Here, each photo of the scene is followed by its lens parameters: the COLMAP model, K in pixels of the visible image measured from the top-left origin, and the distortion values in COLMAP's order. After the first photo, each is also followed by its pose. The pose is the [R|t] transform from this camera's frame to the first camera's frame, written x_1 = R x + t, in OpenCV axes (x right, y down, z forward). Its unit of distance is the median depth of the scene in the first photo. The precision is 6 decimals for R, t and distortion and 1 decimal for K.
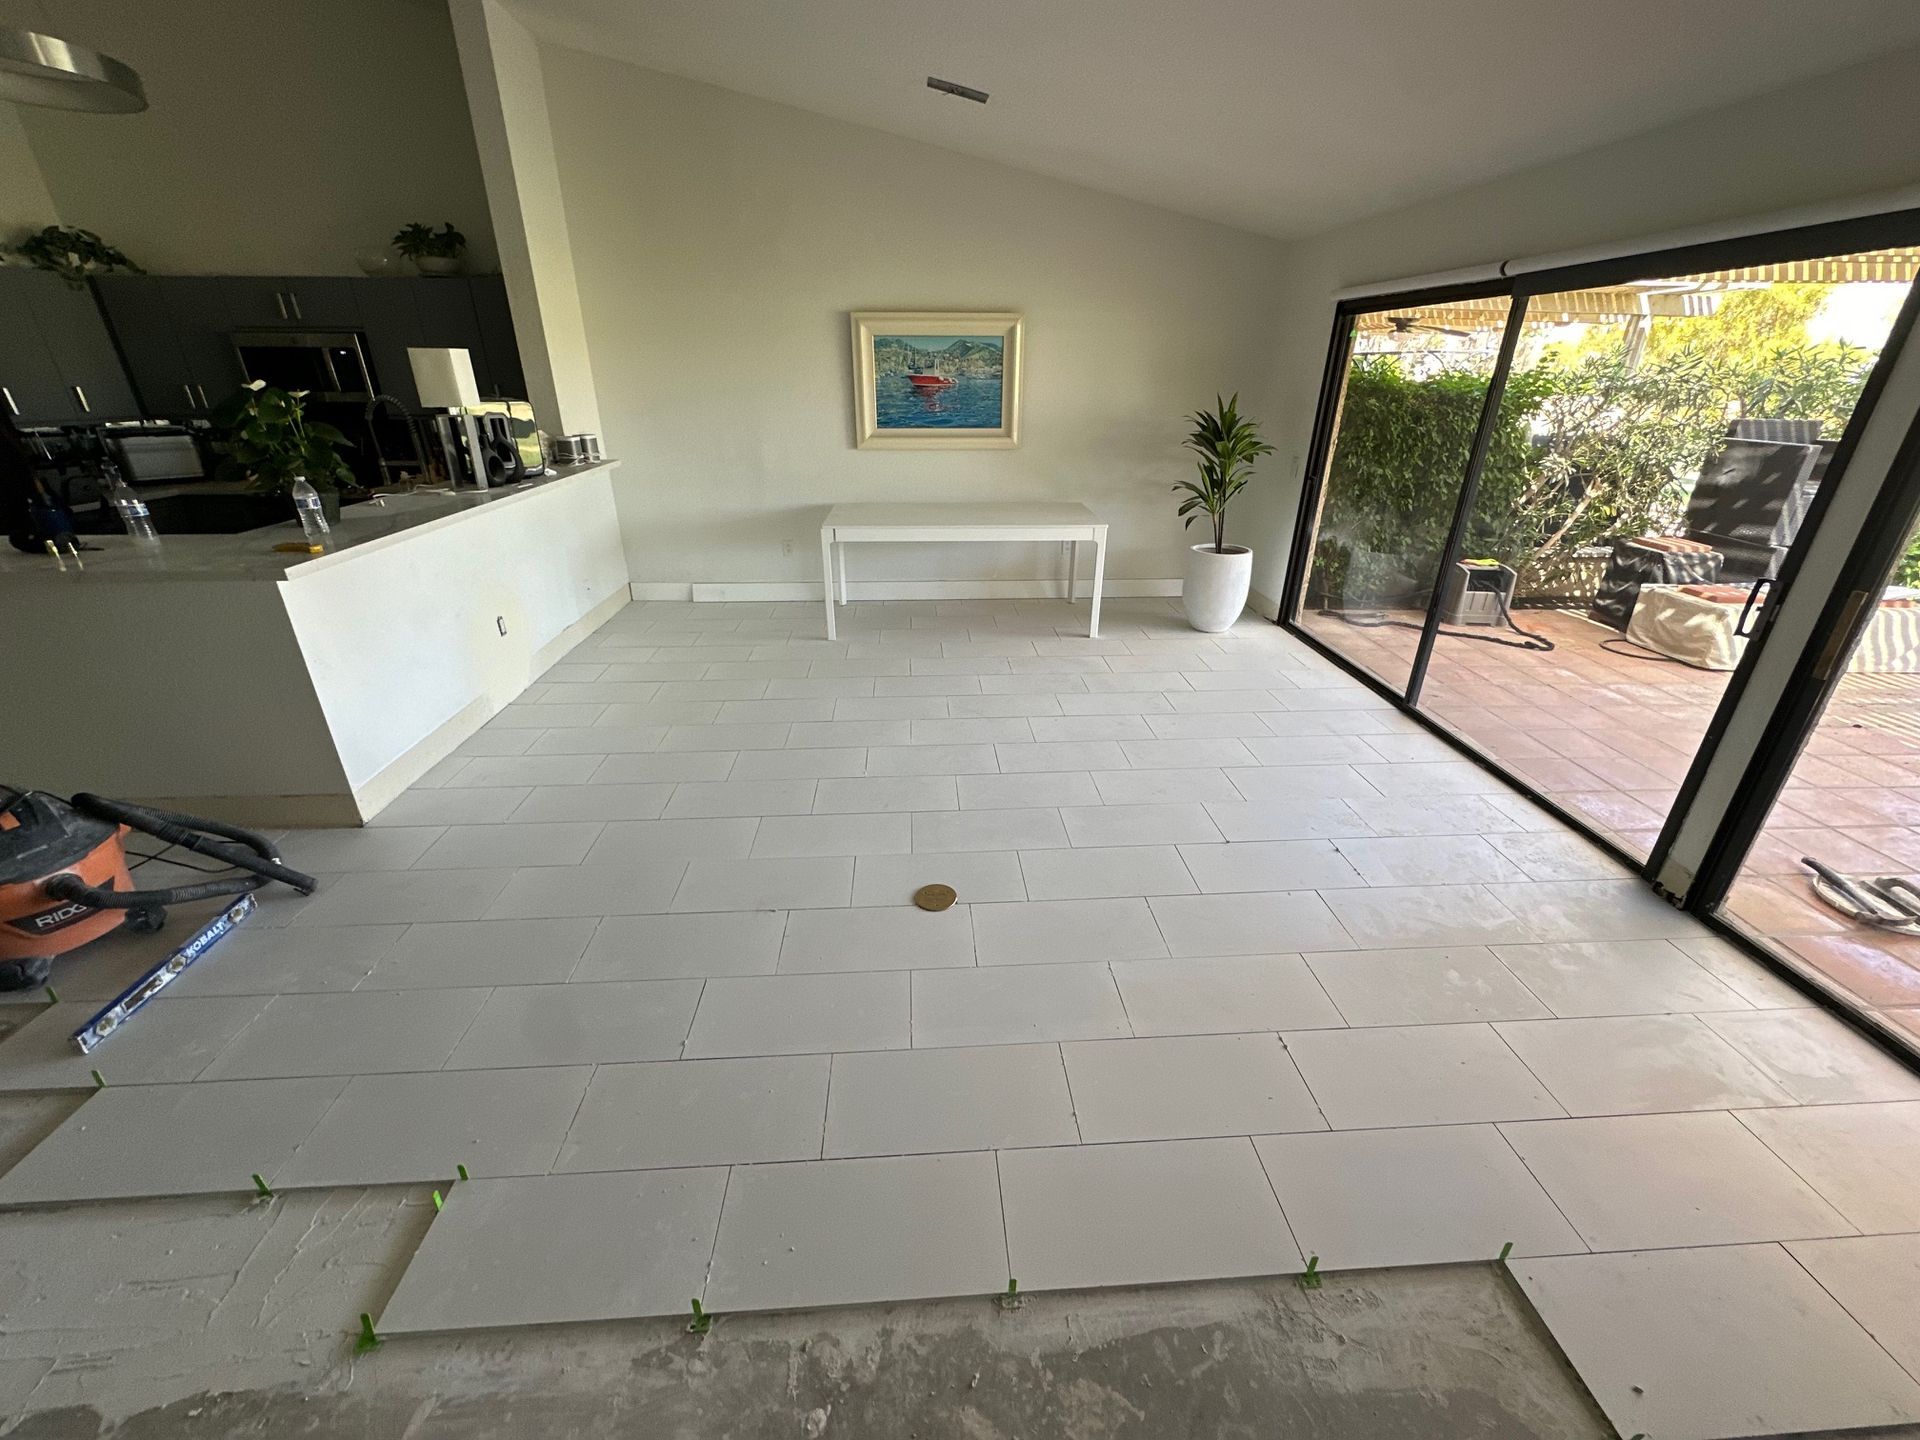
lens RADIAL K [[762.6, 0, 960.0], [0, 762.6, 720.0], [0, 0, 1]] dist [-0.000534, -0.000025]
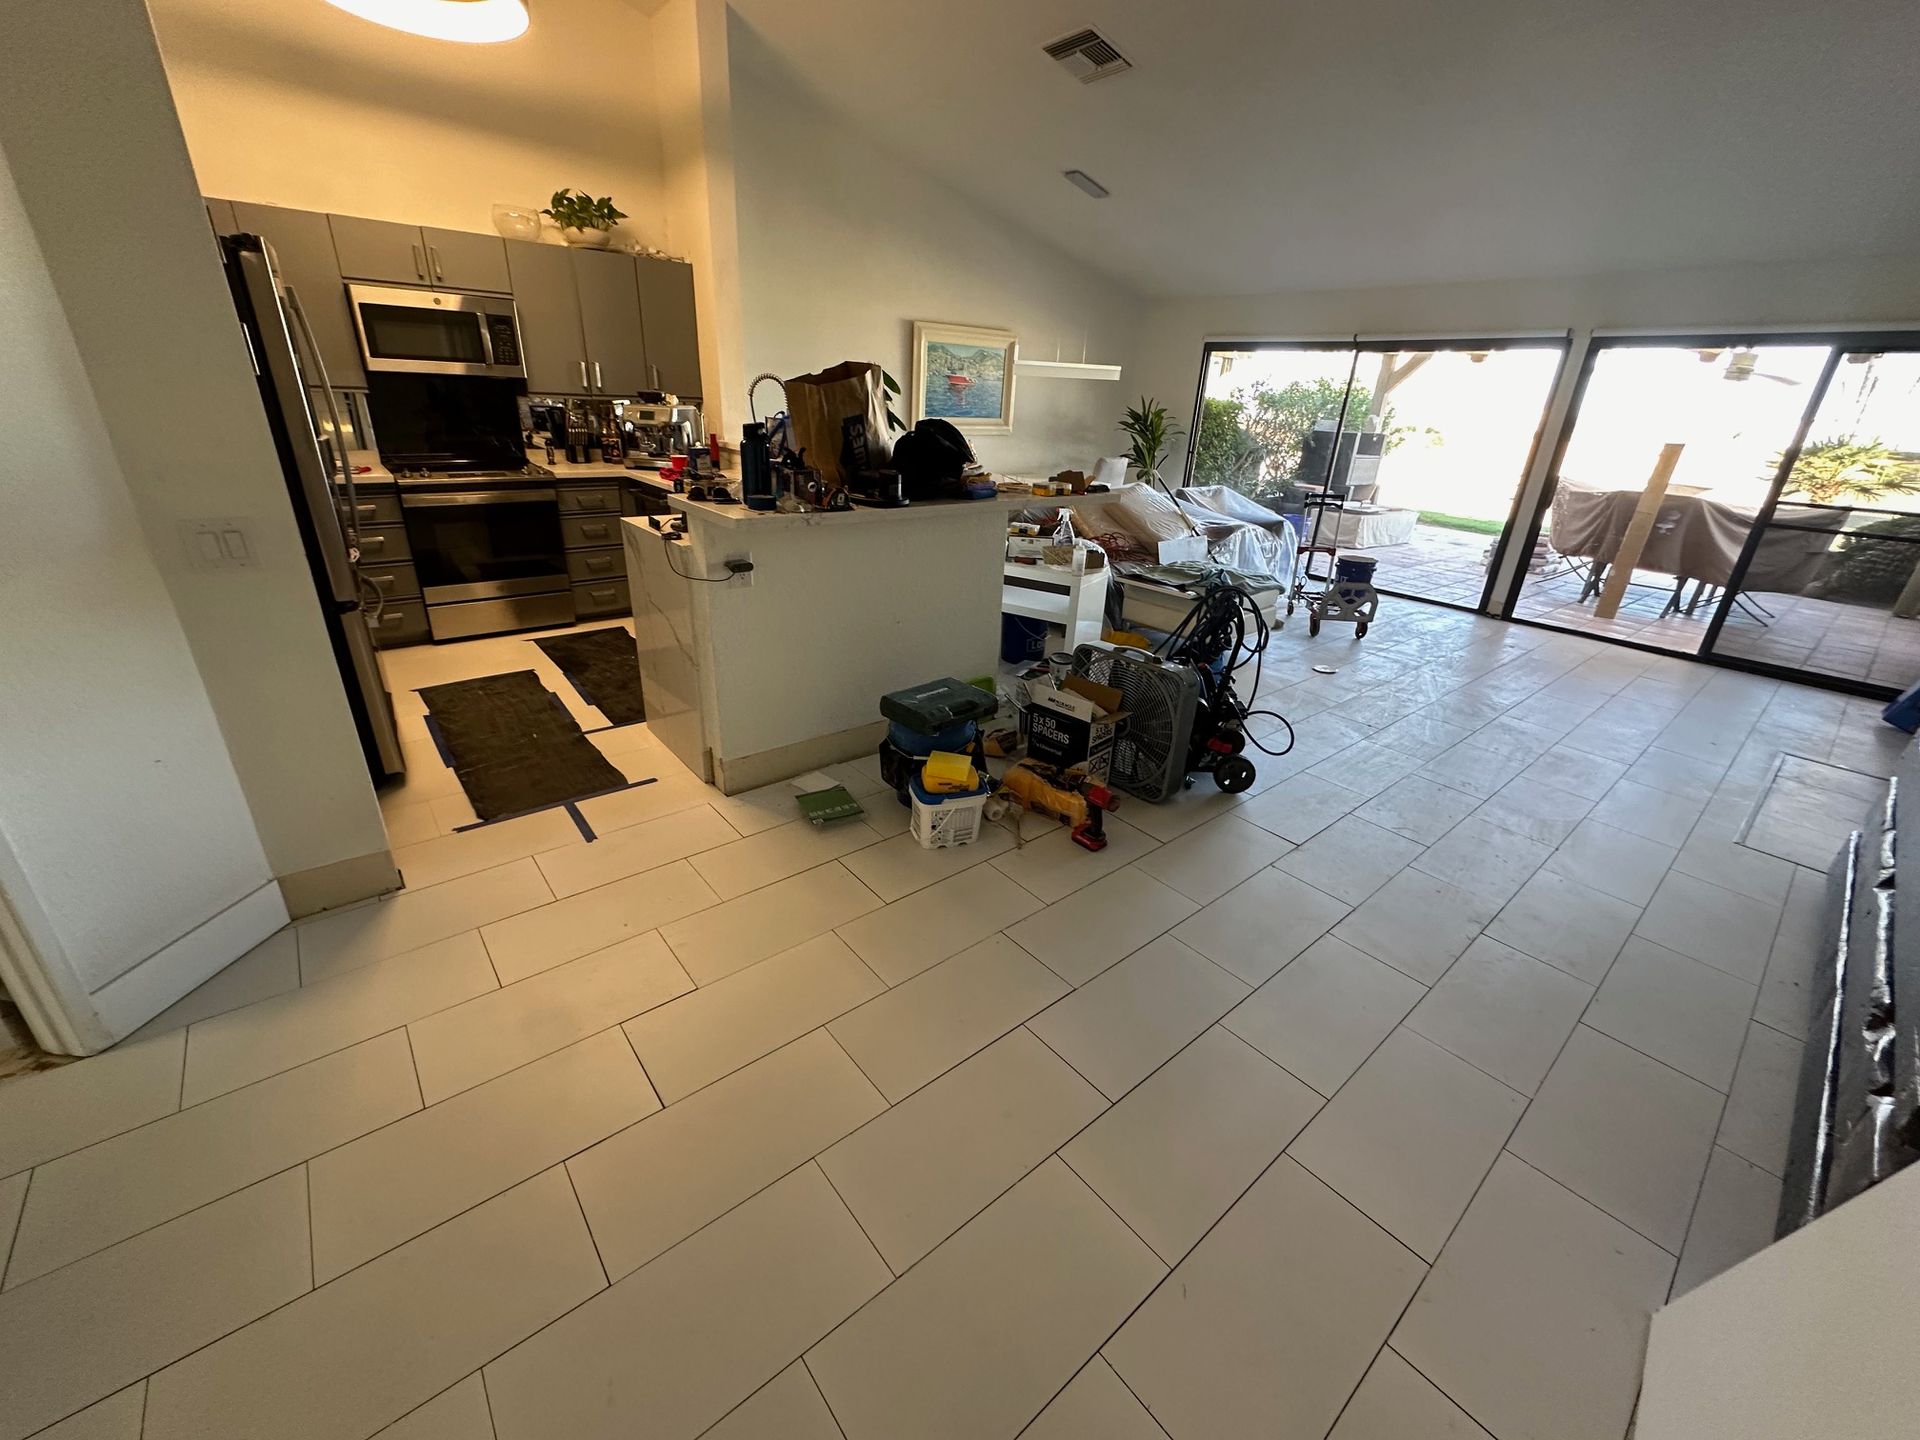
lens RADIAL K [[762.6, 0, 960.0], [0, 762.6, 720.0], [0, 0, 1]] dist [-0.000534, -0.000025]
pose [[0.803502, -0.206060, 0.558501, -0.946293], [0.210731, 0.975888, 0.056882, 0.034281], [-0.556755, 0.071989, 0.827551, -0.001265]]
